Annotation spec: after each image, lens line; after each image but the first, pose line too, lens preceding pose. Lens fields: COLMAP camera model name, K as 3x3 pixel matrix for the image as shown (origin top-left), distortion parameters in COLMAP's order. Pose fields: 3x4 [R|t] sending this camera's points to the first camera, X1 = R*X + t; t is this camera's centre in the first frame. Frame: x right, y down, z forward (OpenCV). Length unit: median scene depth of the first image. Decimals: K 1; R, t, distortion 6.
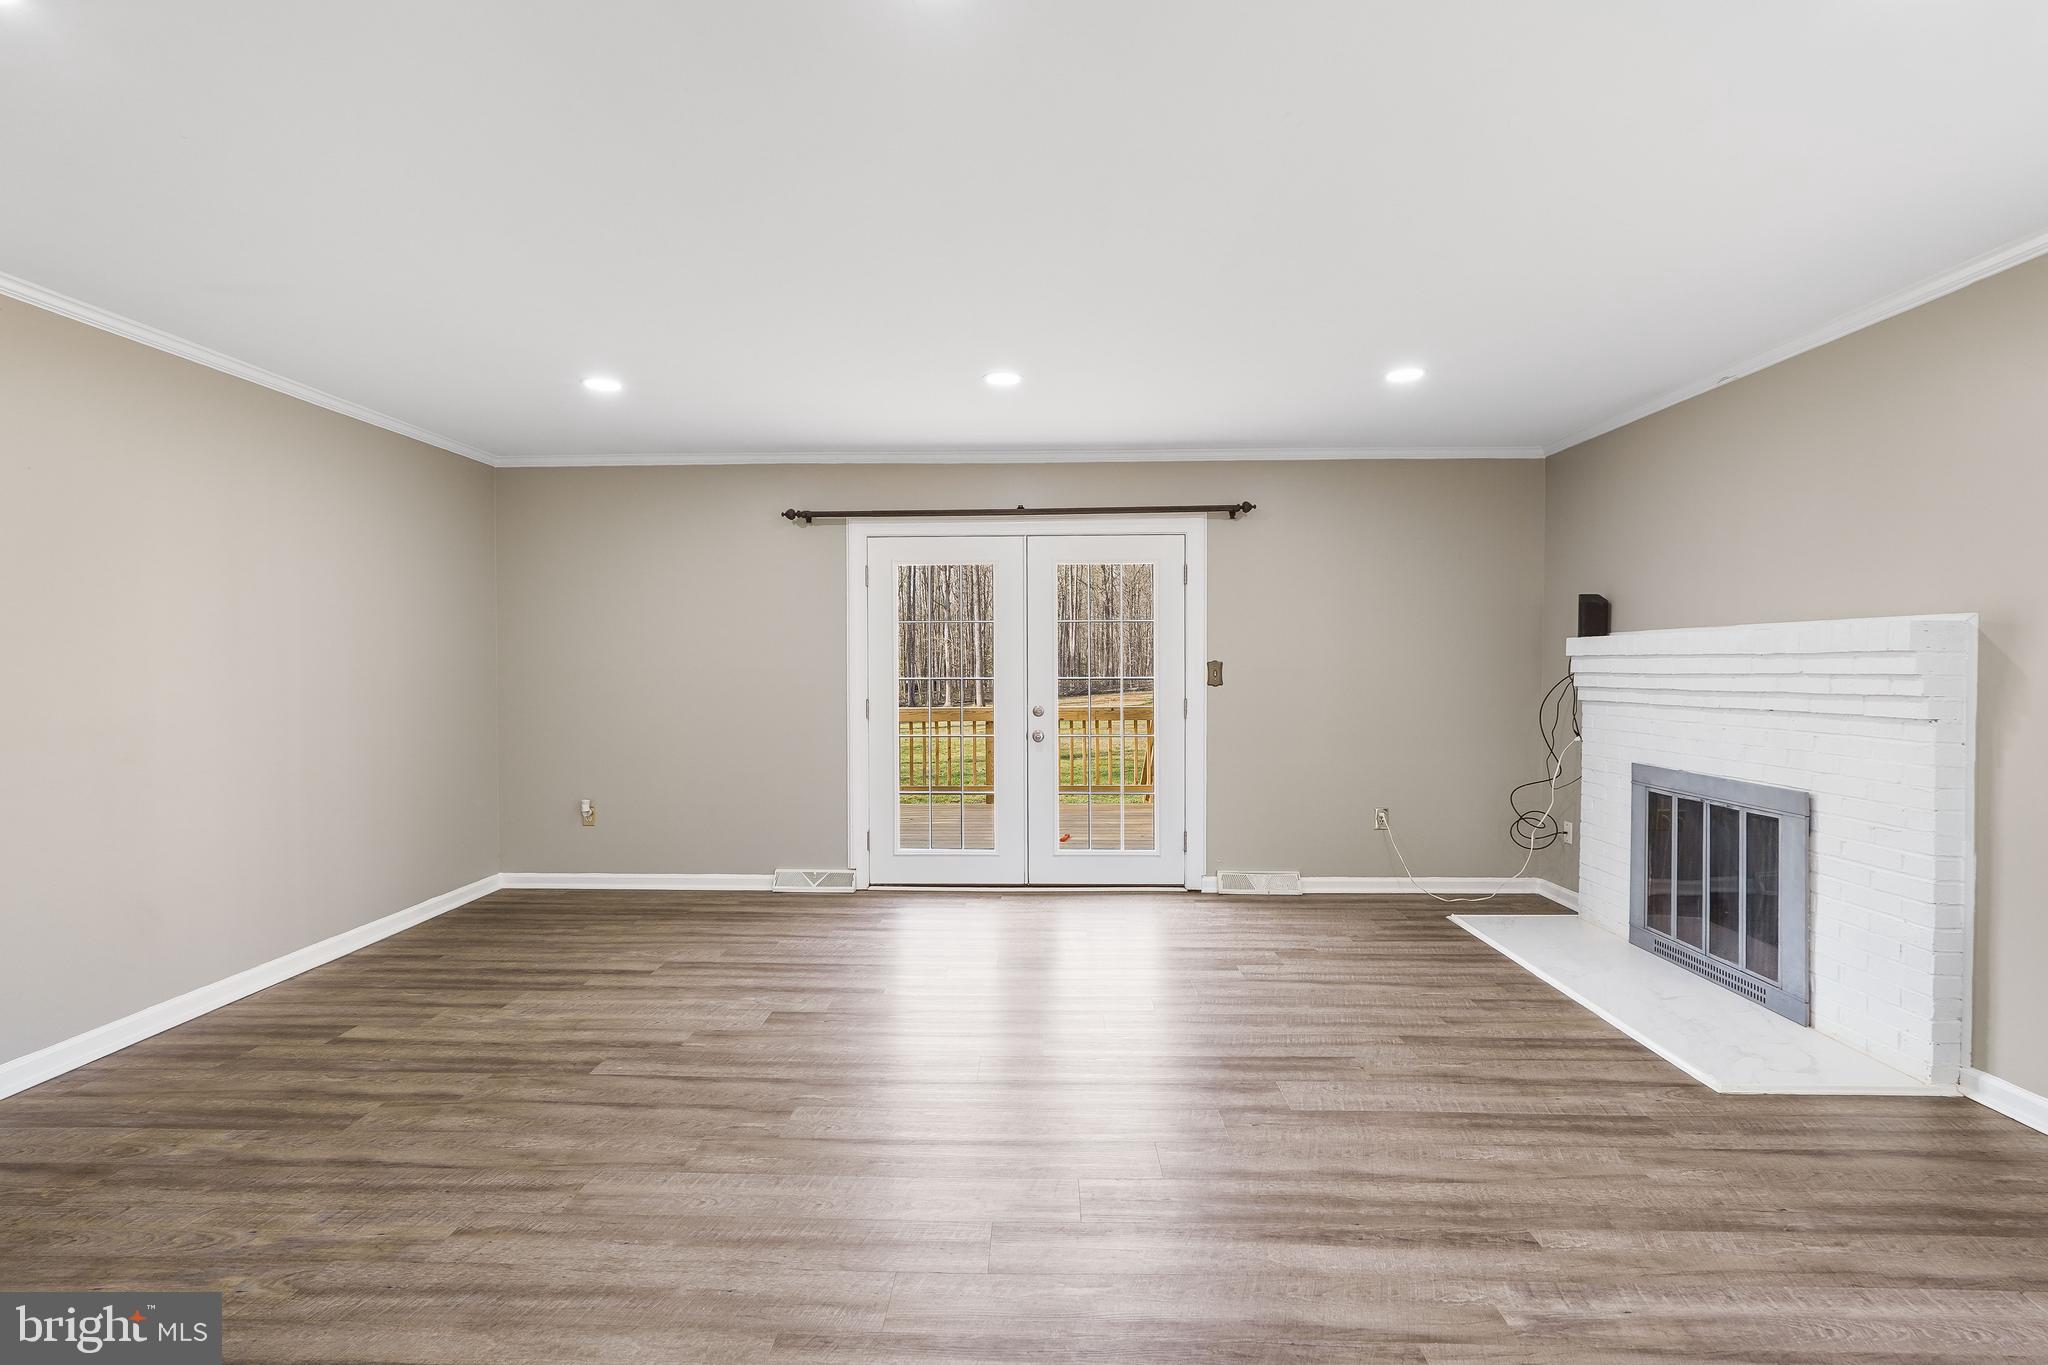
lens RADIAL K [[912.2, 0, 1024.2], [0, 912.2, 702.3], [0, 0, 1]] dist [-0.012809, 0.005084]
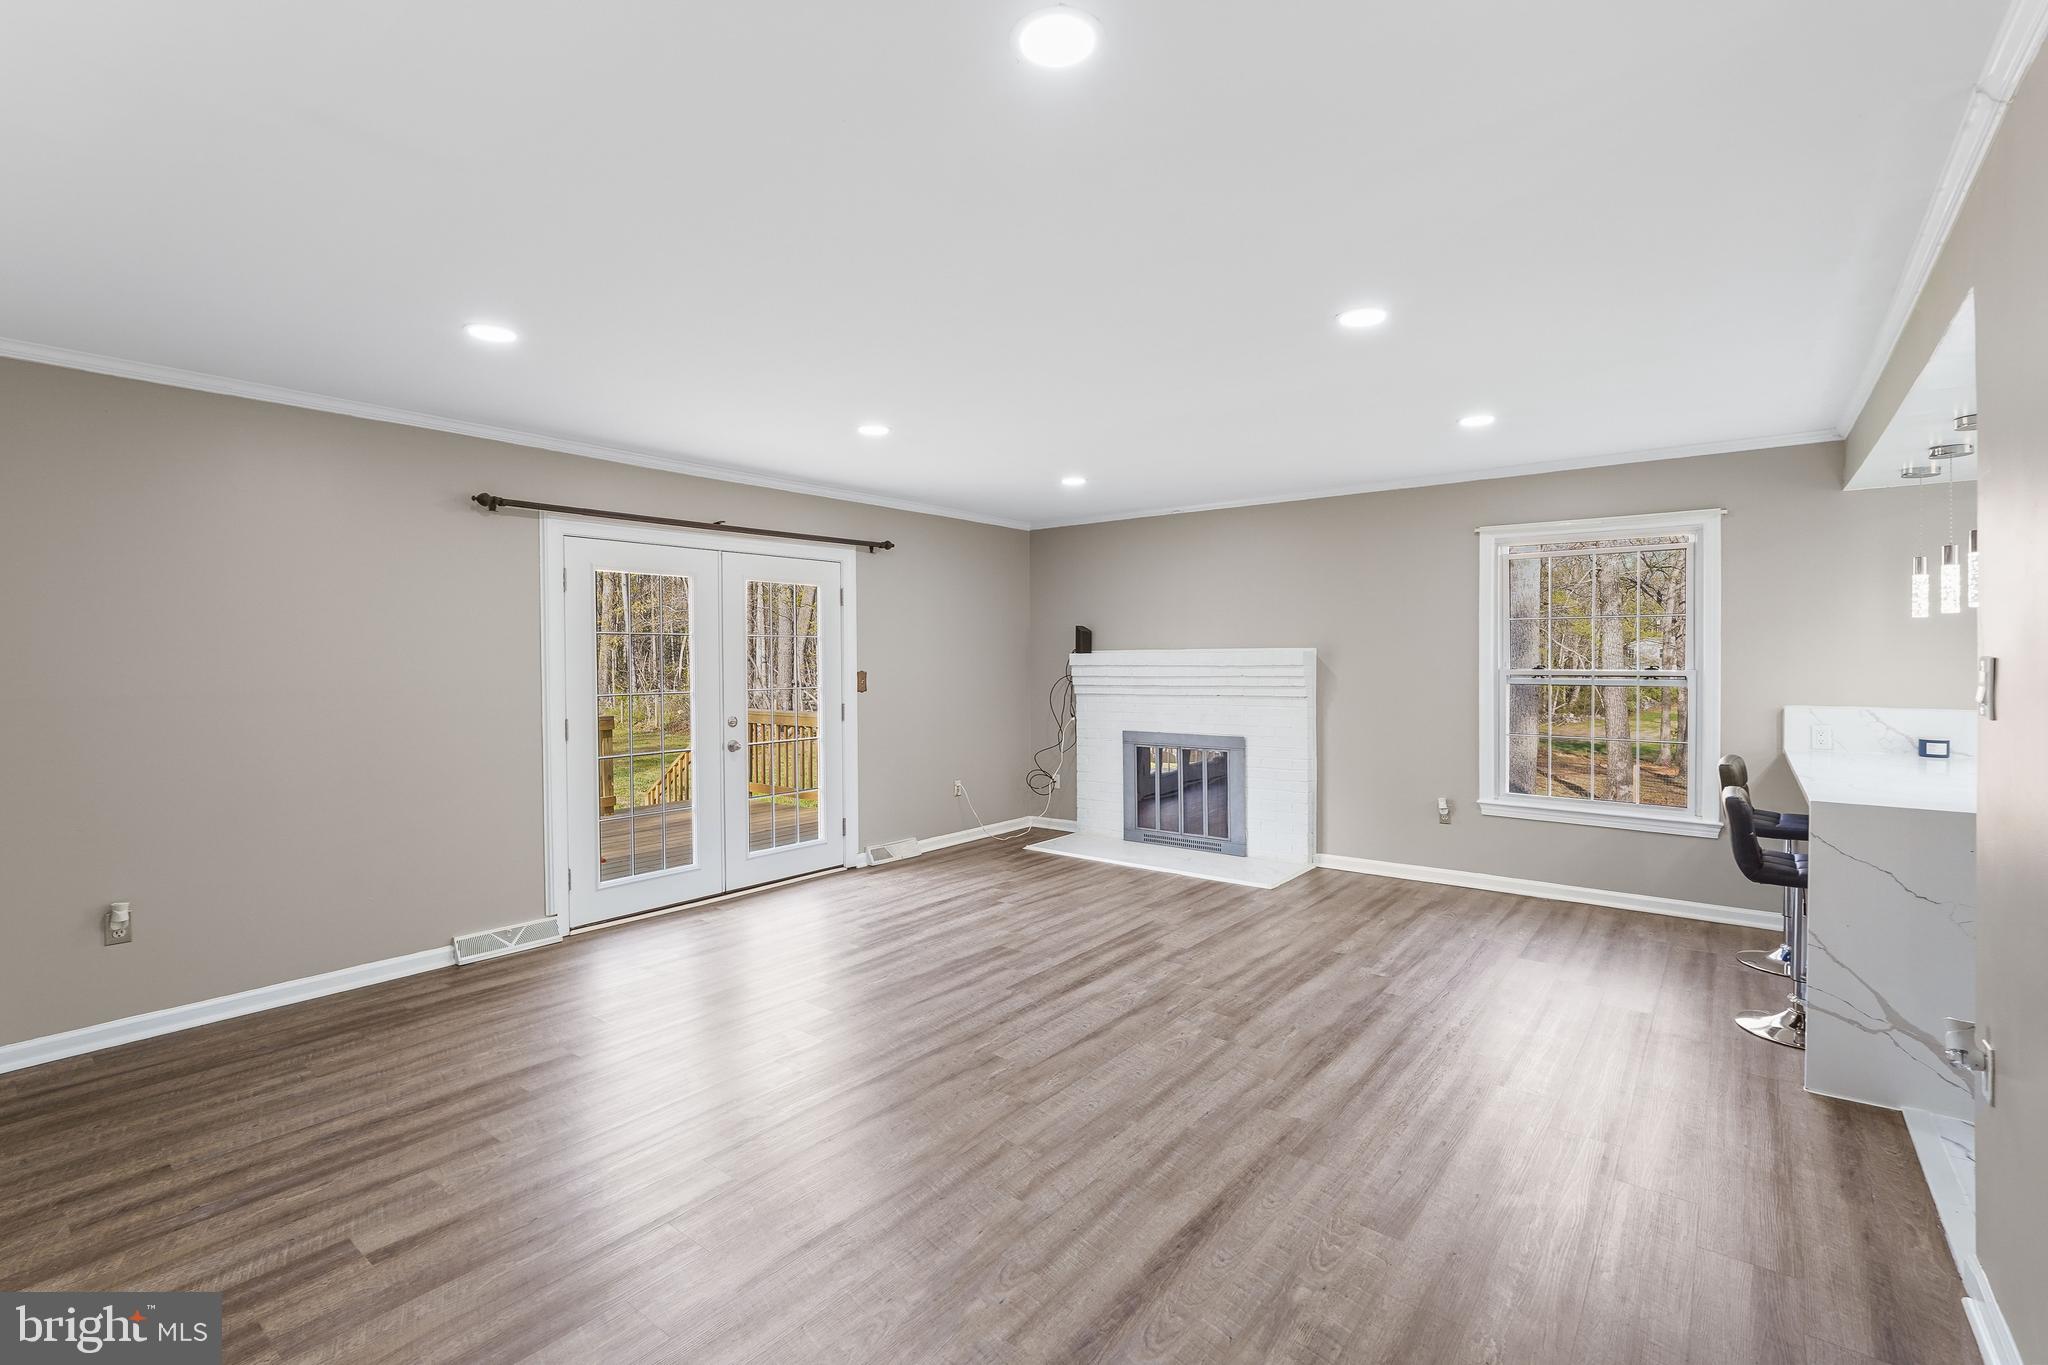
lens RADIAL K [[912.2, 0, 1018.1], [0, 912.2, 681.8], [0, 0, 1]] dist [-0.012809, 0.005084]
pose [[0.602804, -0.022001, 0.797586, -0.798658], [0.037817, 0.999284, -0.001017, -0.028452], [-0.796993, 0.030776, 0.603205, 0.159239]]
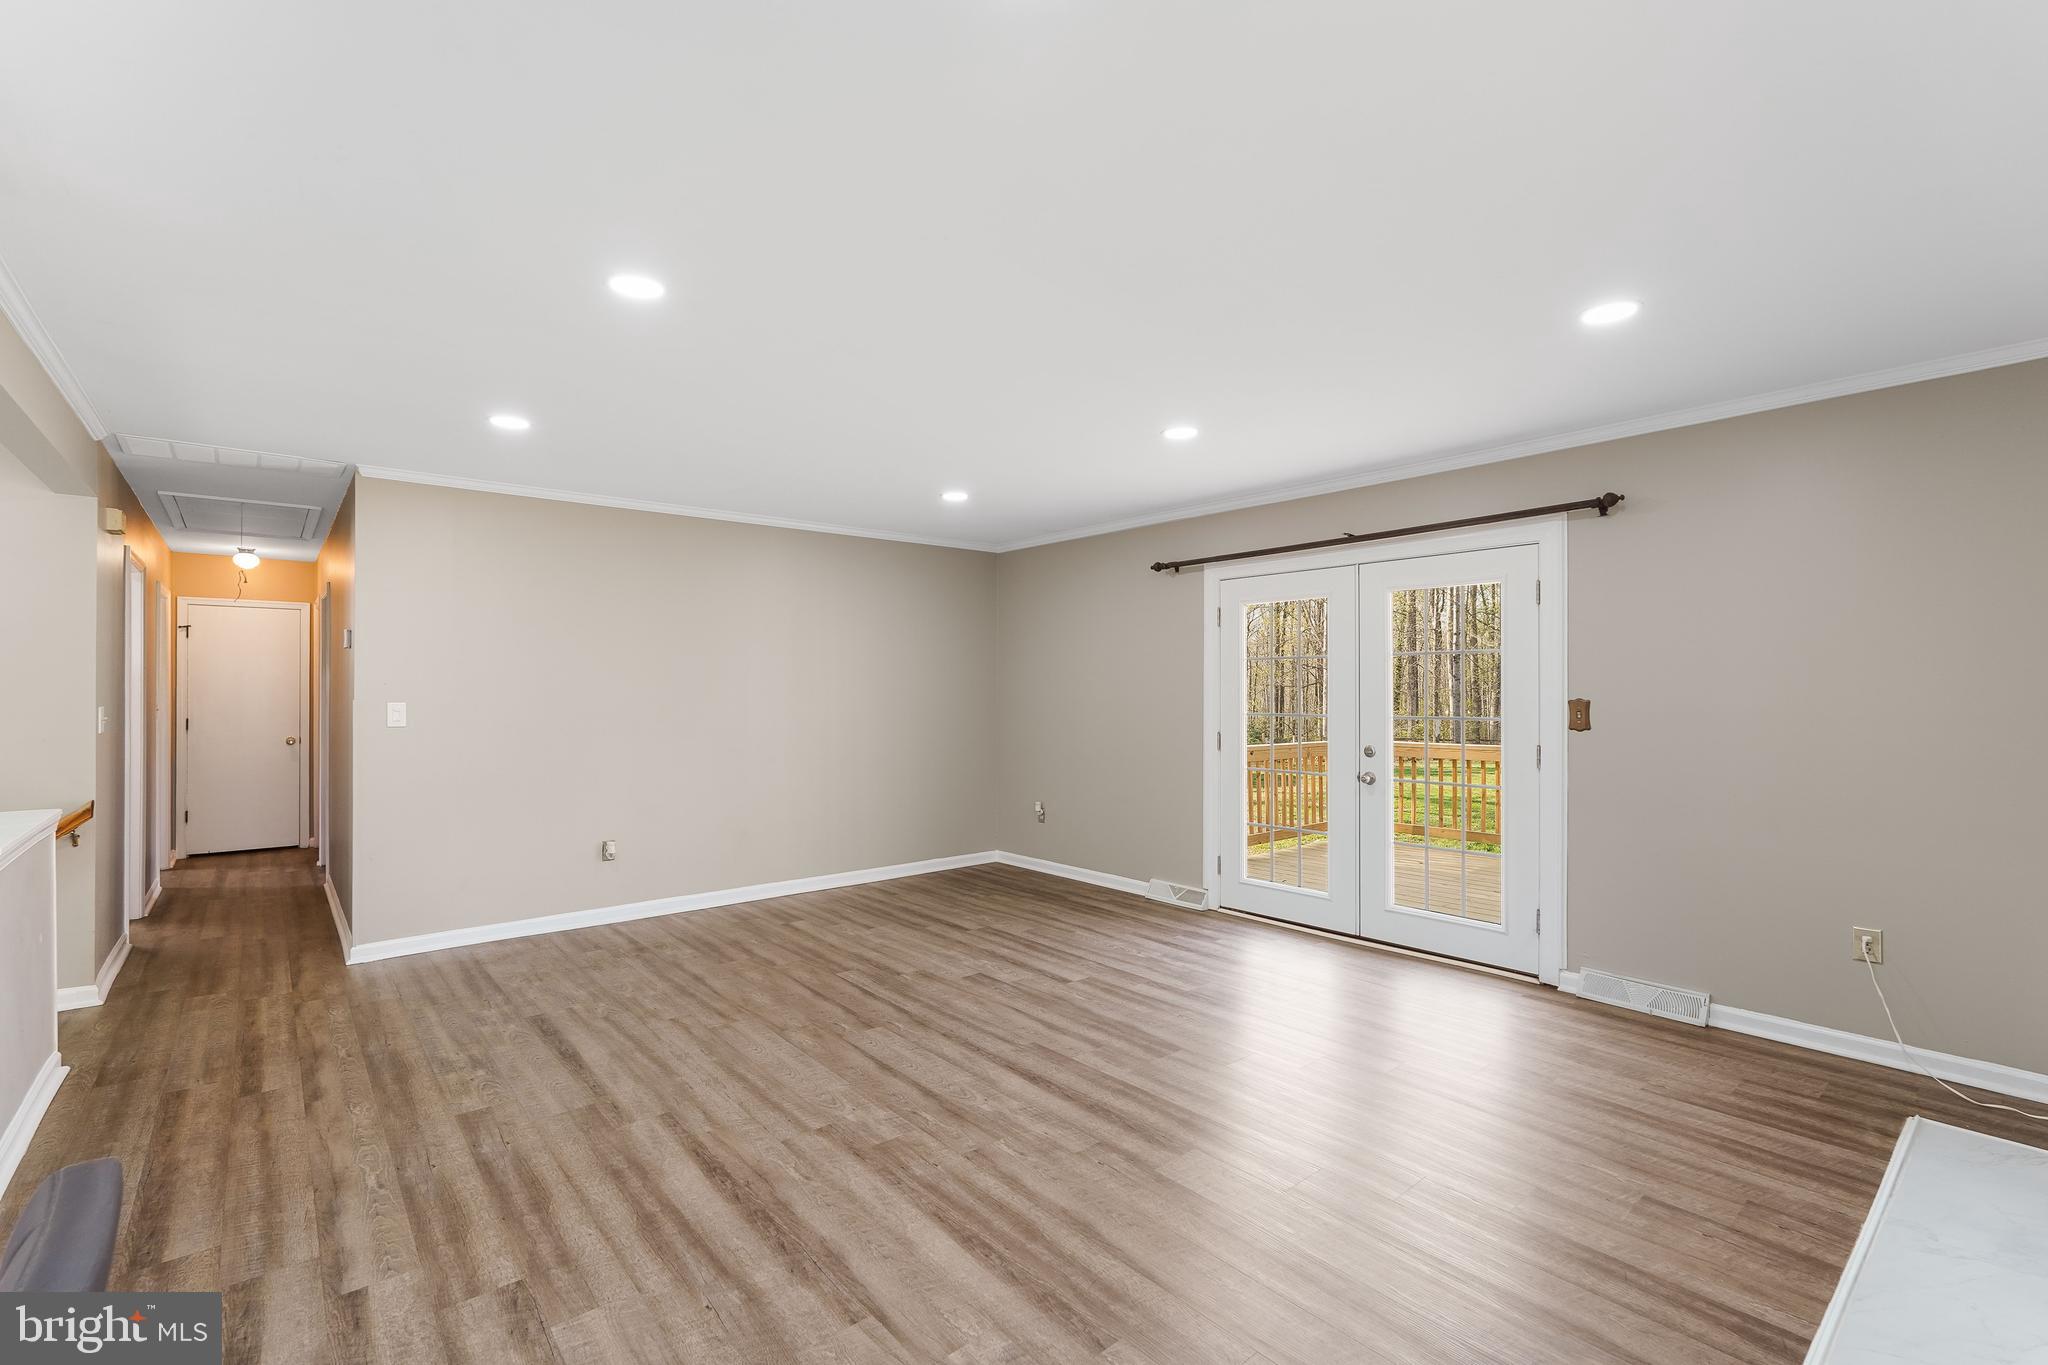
lens RADIAL K [[912.2, 0, 1024.2], [0, 912.2, 695.1], [0, 0, 1]] dist [-0.012809, 0.005084]
pose [[0.665301, 0.006202, -0.746549, 0.618476], [-0.032910, 0.999237, -0.021027, -0.020928], [0.745849, 0.038558, 0.664998, 0.158270]]
